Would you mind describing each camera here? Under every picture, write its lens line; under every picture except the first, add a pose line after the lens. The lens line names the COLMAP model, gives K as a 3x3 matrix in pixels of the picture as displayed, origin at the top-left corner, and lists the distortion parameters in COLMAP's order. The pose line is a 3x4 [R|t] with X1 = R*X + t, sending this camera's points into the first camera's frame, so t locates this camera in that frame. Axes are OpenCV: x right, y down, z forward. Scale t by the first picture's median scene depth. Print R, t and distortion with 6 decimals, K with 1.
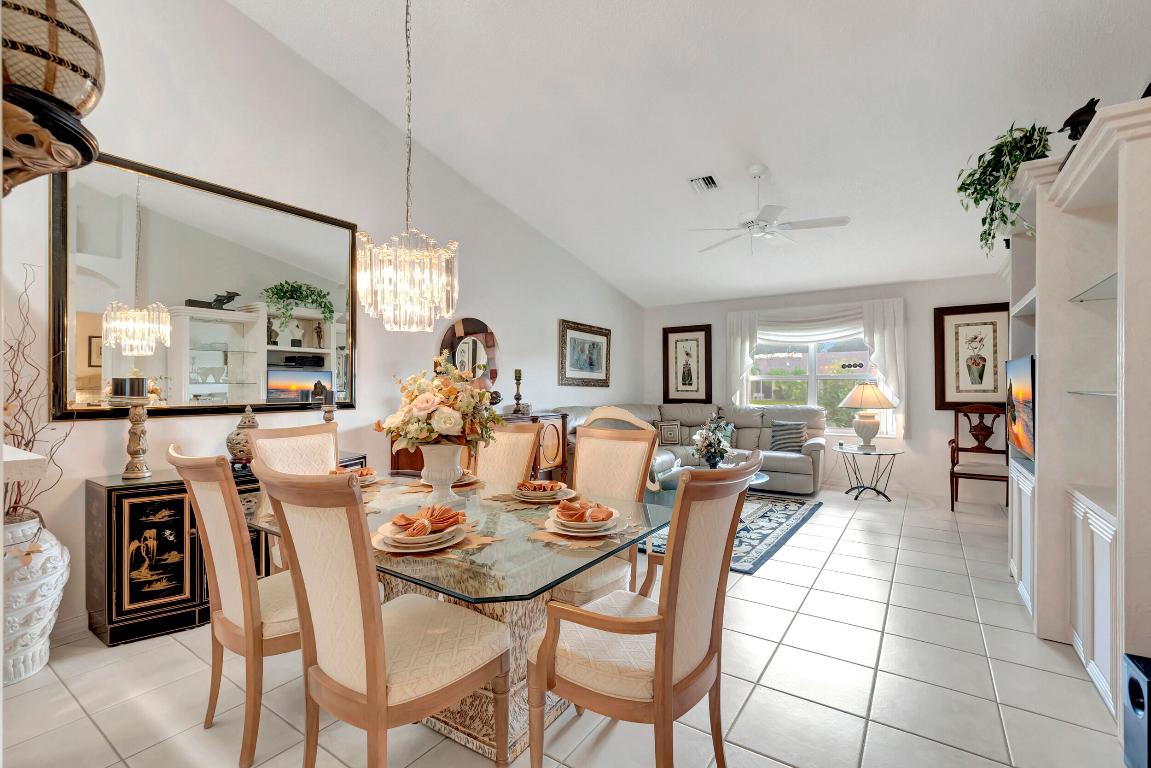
lens RADIAL K [[511.2, 0, 574.8], [0, 511.2, 383.7], [0, 0, 1]] dist [0.000465, -0.002979]
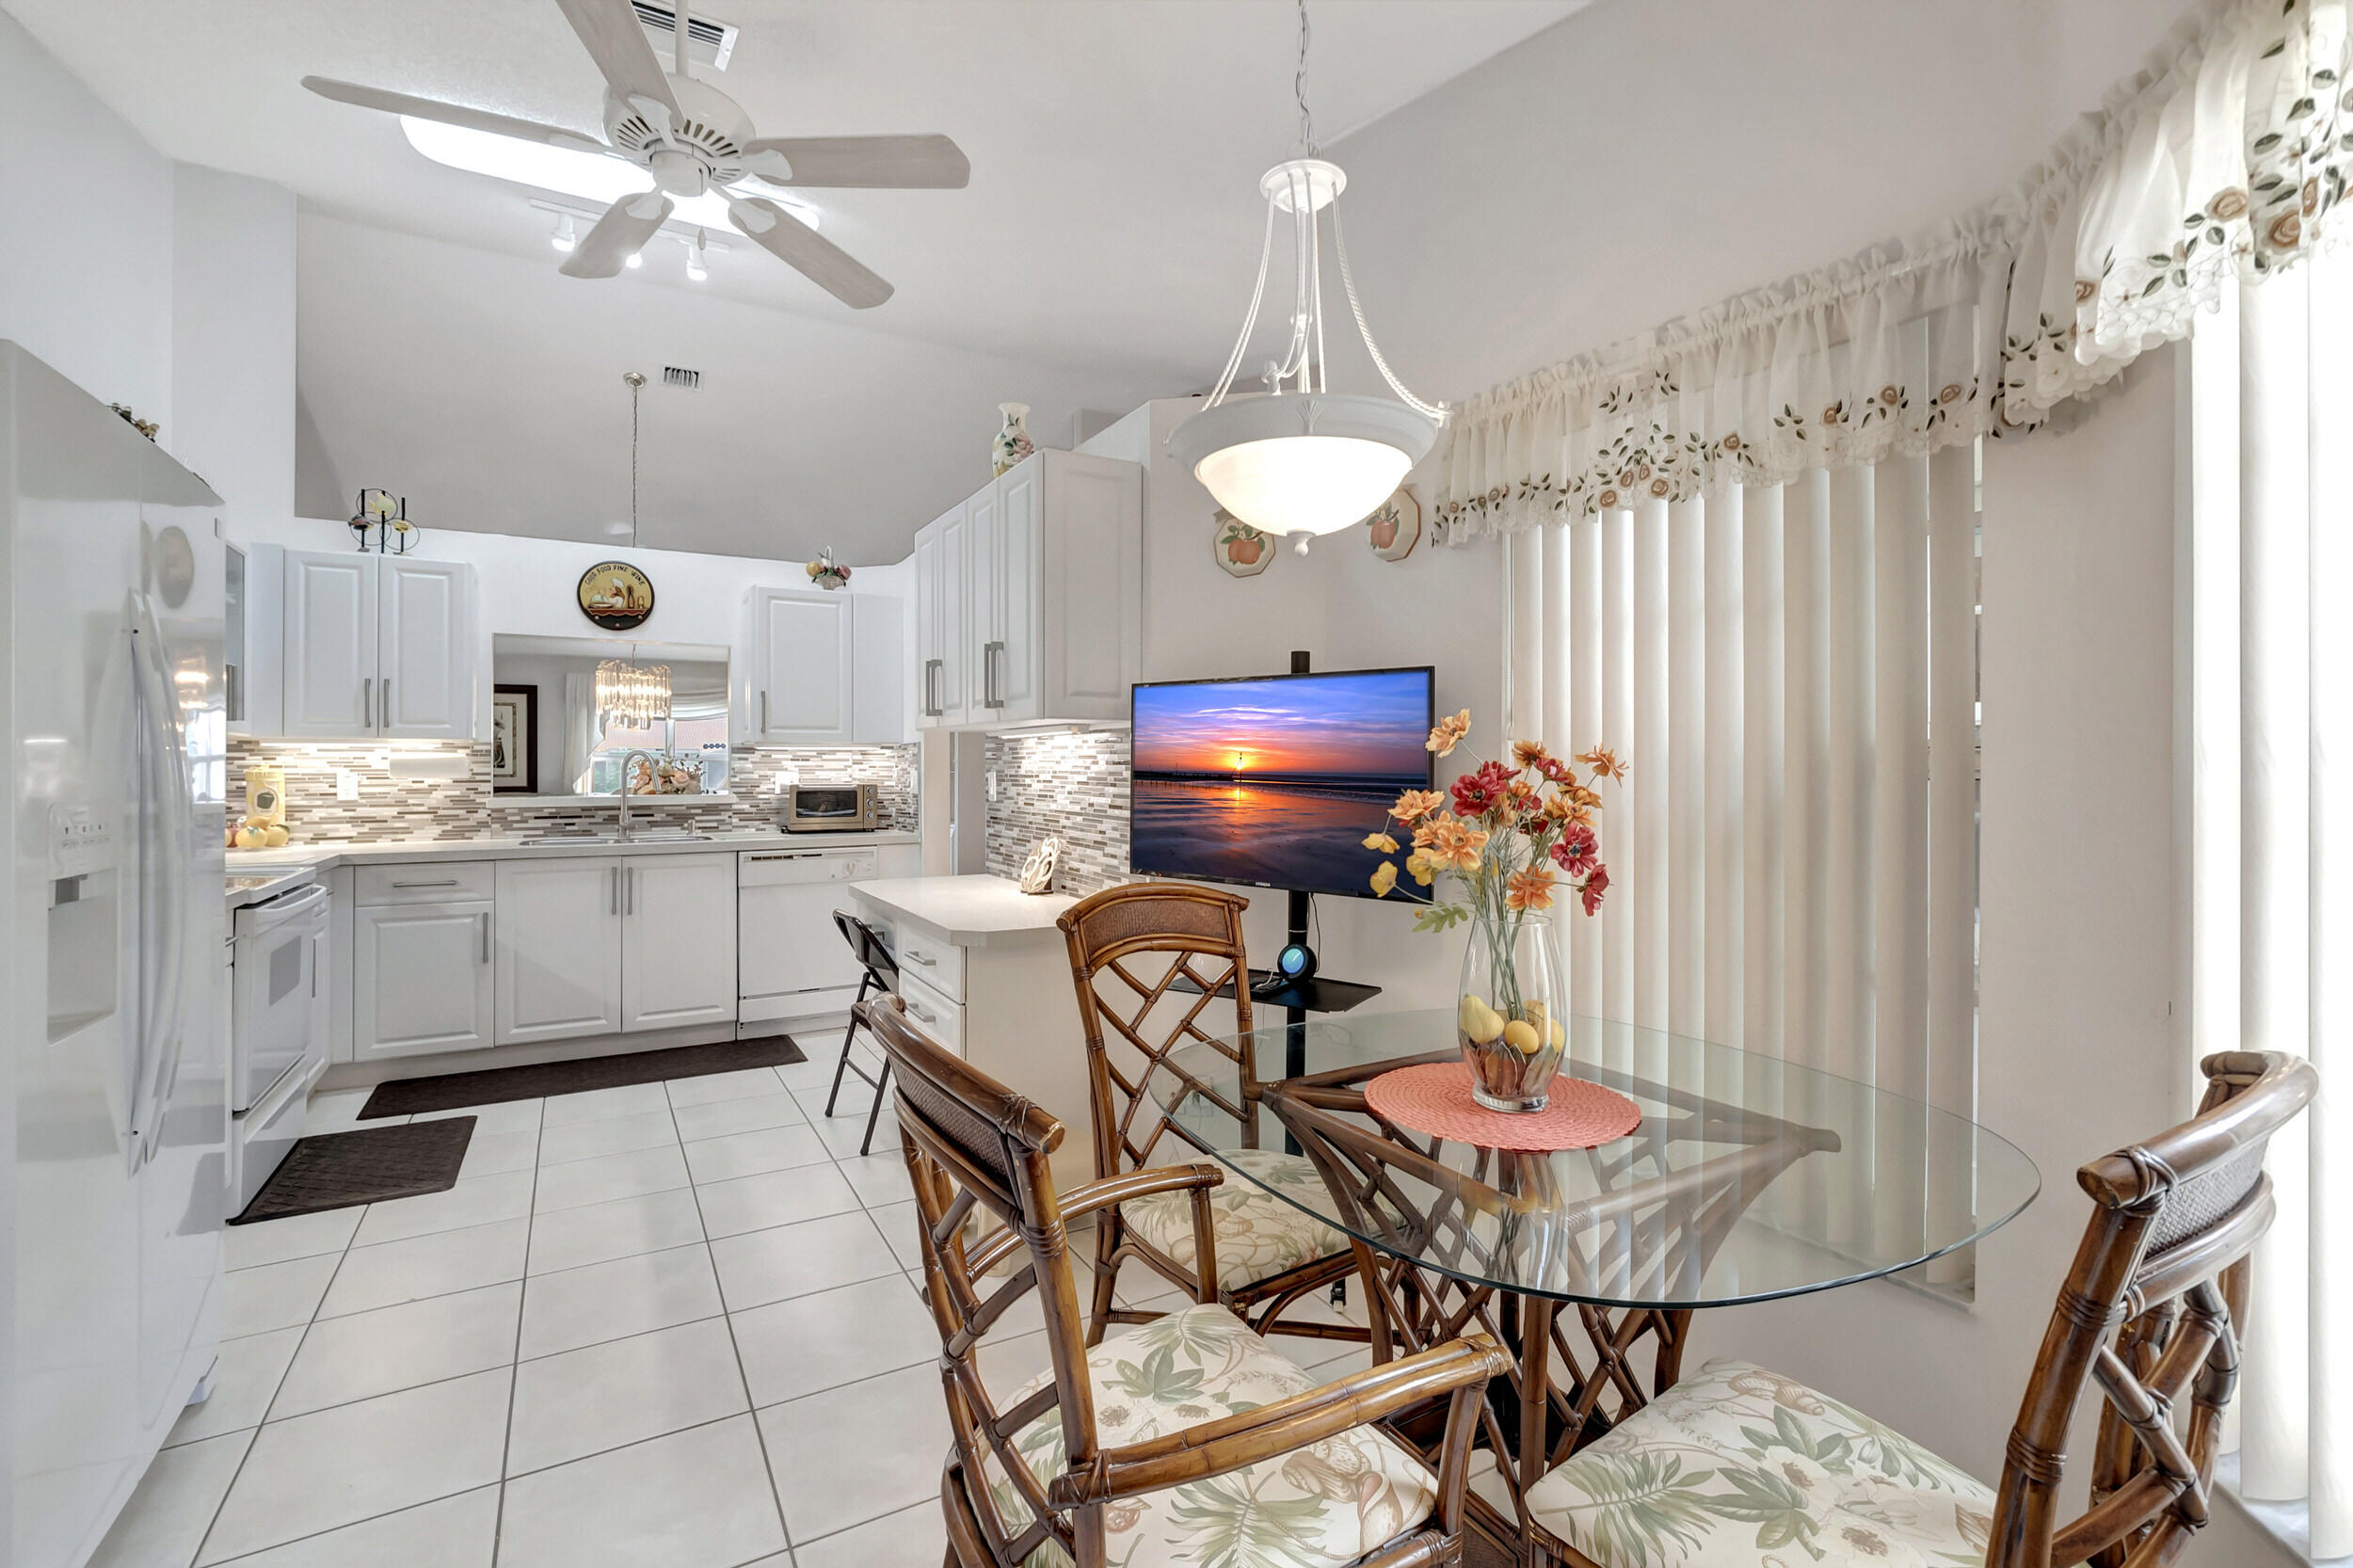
lens RADIAL K [[1045.0, 0, 1174.3], [0, 1045.0, 759.7], [0, 0, 1]] dist [0.000465, -0.002979]
pose [[0.429819, 0.011208, 0.902845, -0.914554], [-0.006297, 0.999936, -0.009416, -0.000029], [-0.902893, -0.001638, 0.429862, -0.638661]]
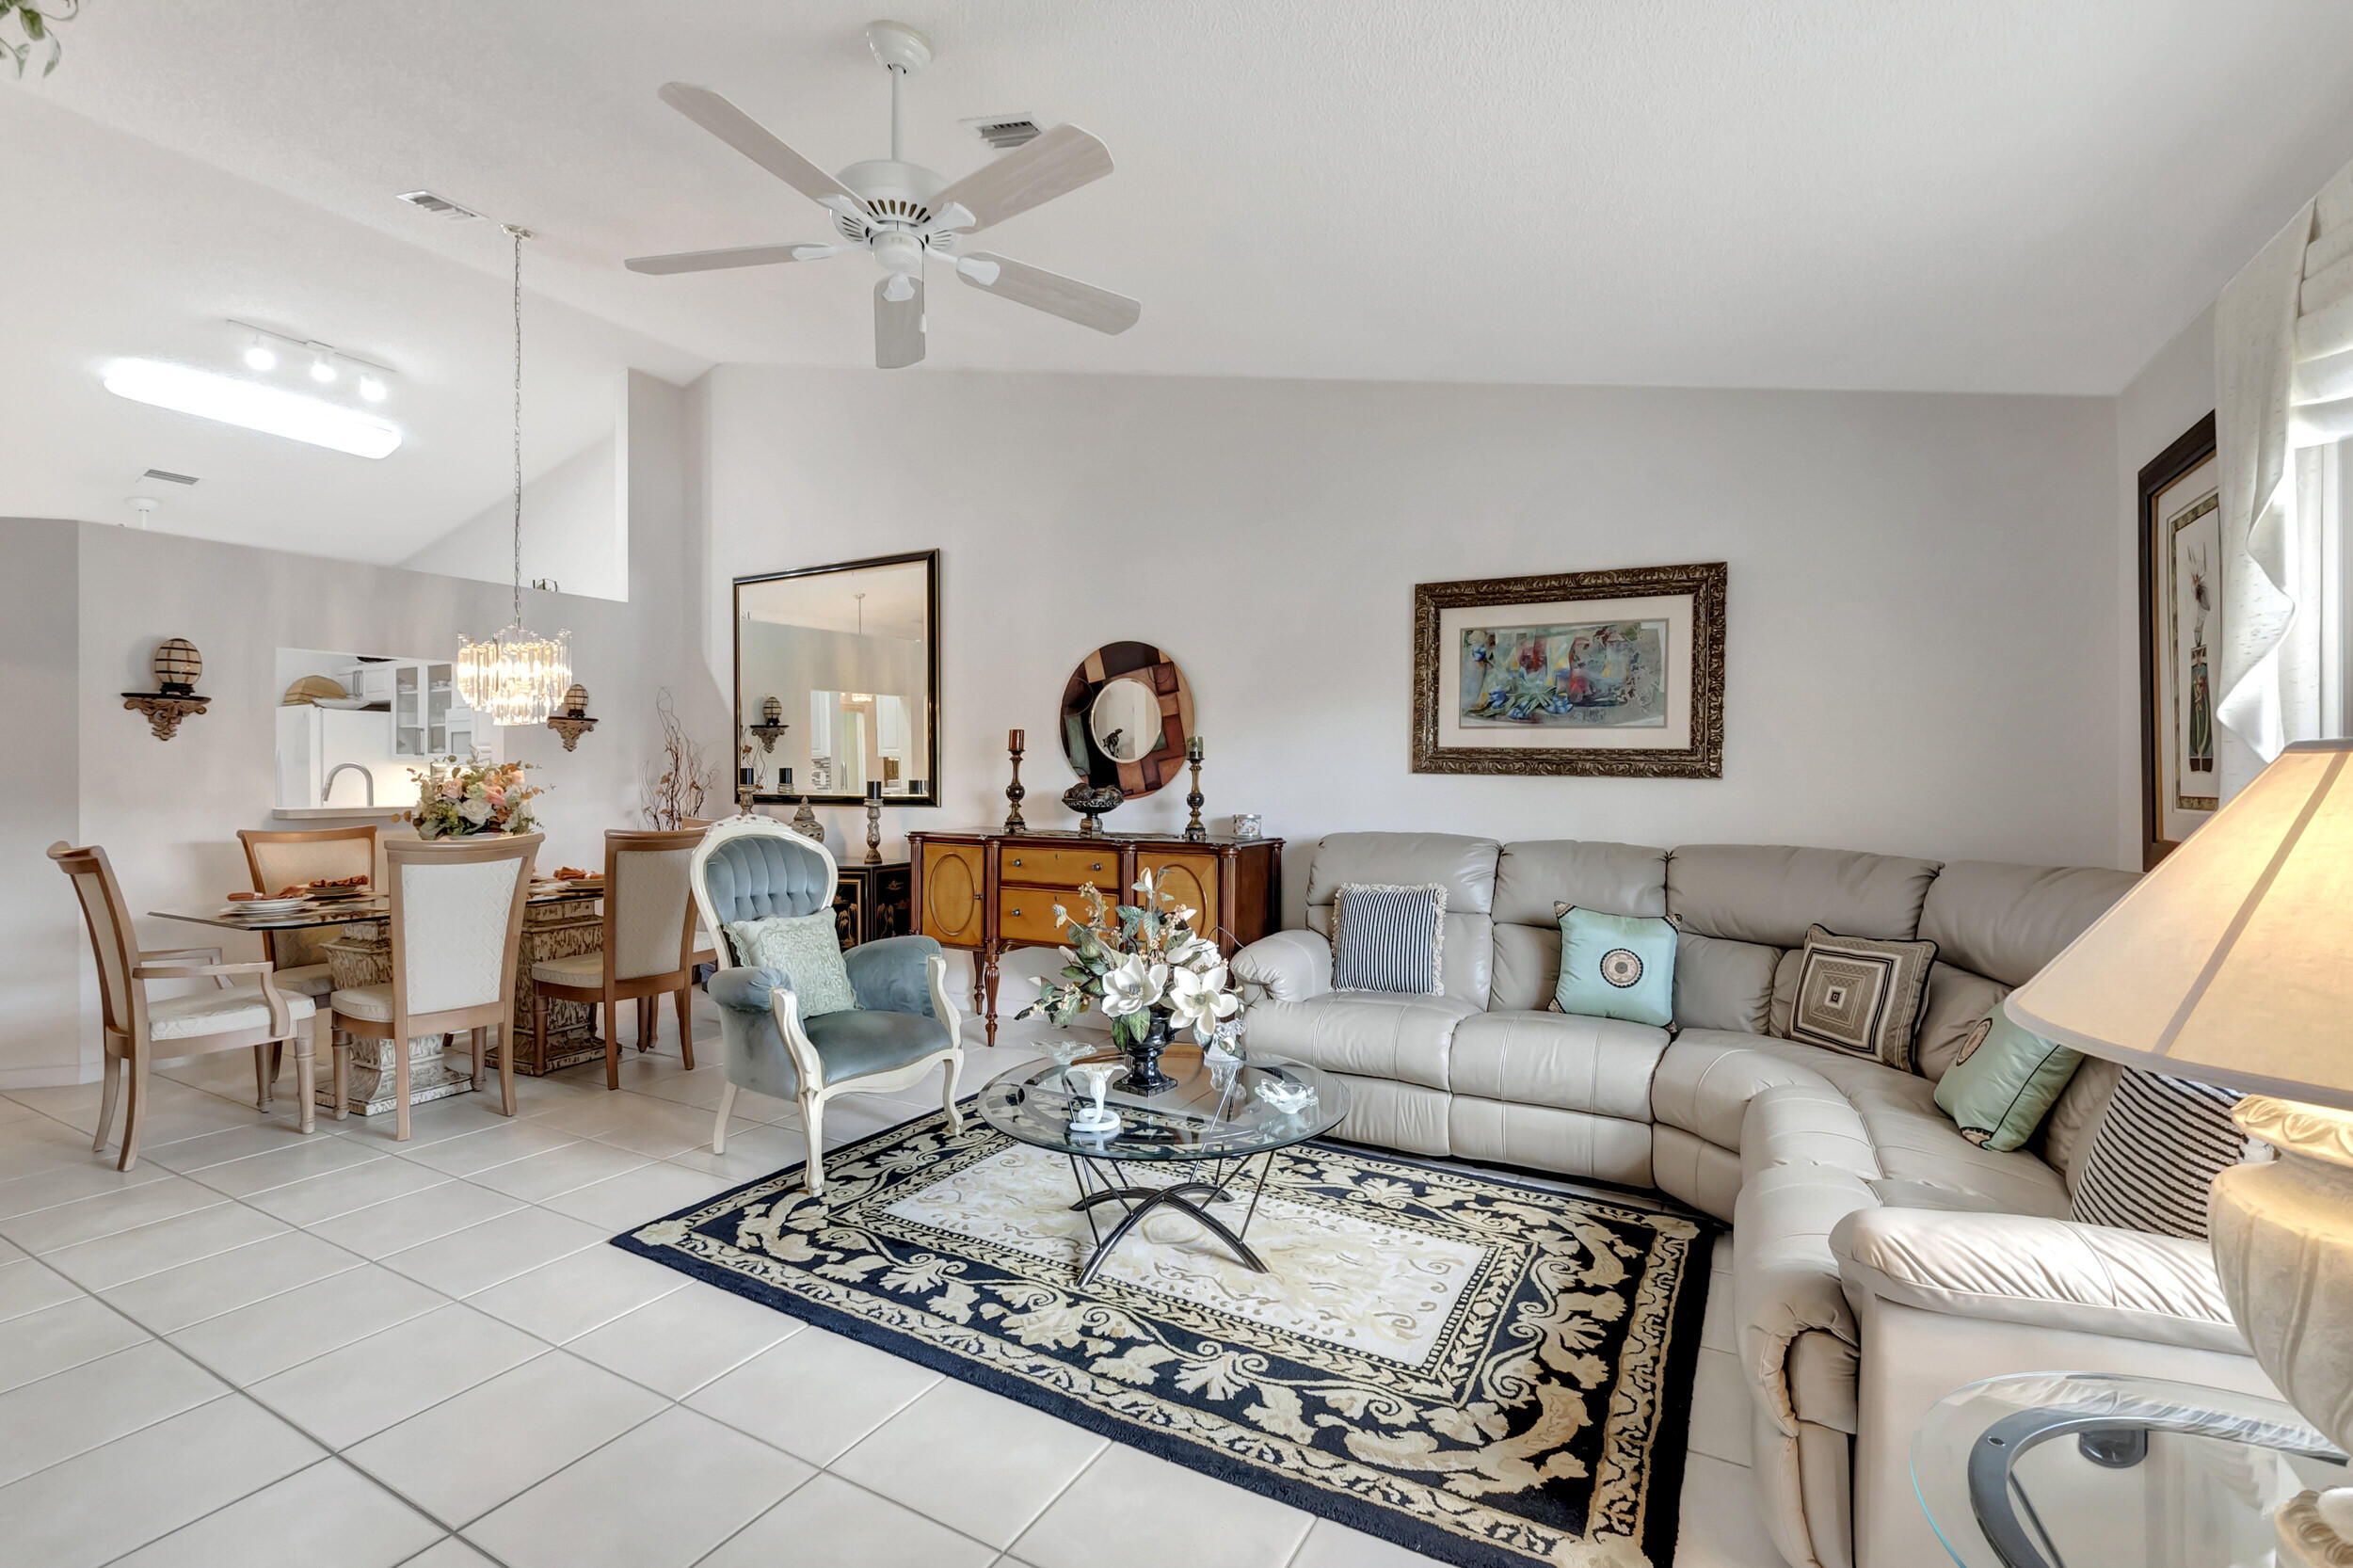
lens RADIAL K [[1045.0, 0, 1181.0], [0, 1045.0, 767.6], [0, 0, 1]] dist [0.000465, -0.002979]
pose [[0.097439, -0.004748, -0.995230, 0.724687], [0.006495, 0.999970, -0.004135, 0.002347], [0.995220, -0.006061, 0.097467, 0.818971]]
